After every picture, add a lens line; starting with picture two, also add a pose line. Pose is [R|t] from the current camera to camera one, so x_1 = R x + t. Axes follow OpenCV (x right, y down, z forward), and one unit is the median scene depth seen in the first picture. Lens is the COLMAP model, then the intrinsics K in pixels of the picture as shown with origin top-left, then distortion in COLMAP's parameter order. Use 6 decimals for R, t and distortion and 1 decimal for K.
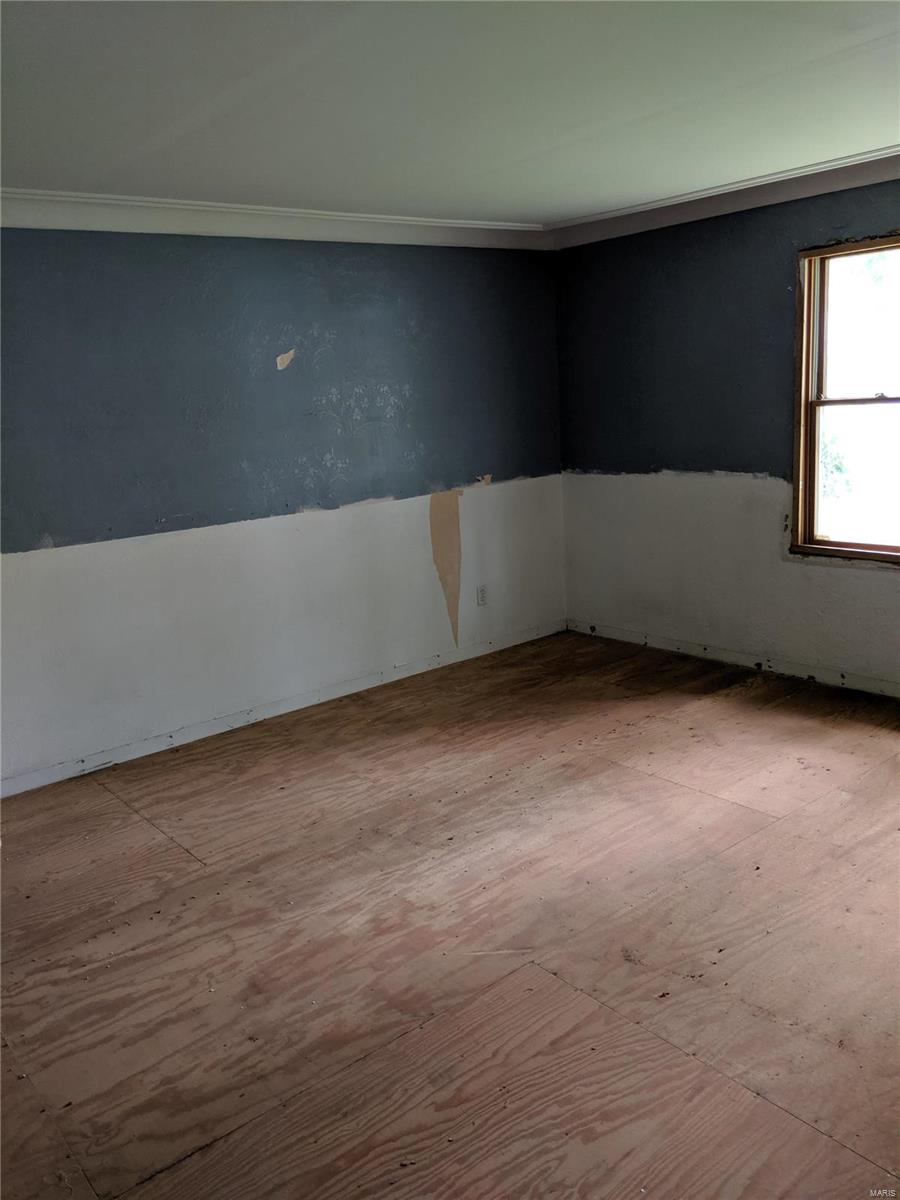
lens RADIAL K [[972.2, 0, 442.3], [0, 972.2, 597.4], [0, 0, 1]] dist [0.031641, -0.068332]
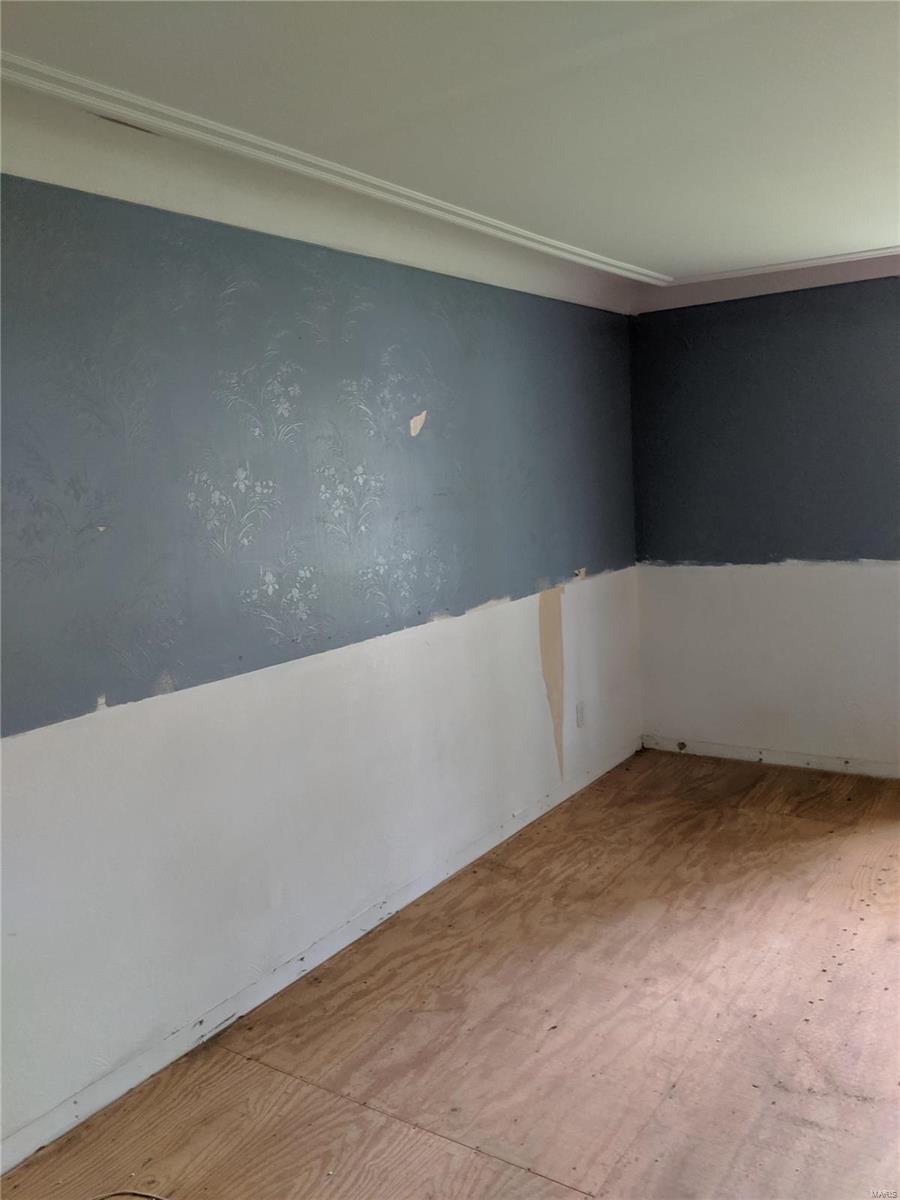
lens RADIAL K [[972.2, 0, 434.8], [0, 972.2, 570.4], [0, 0, 1]] dist [0.031641, -0.068332]
pose [[0.958516, -0.020246, 0.284319, -0.343186], [0.056547, 0.991156, -0.120055, -0.034541], [-0.279373, 0.131152, 0.951183, 0.265937]]
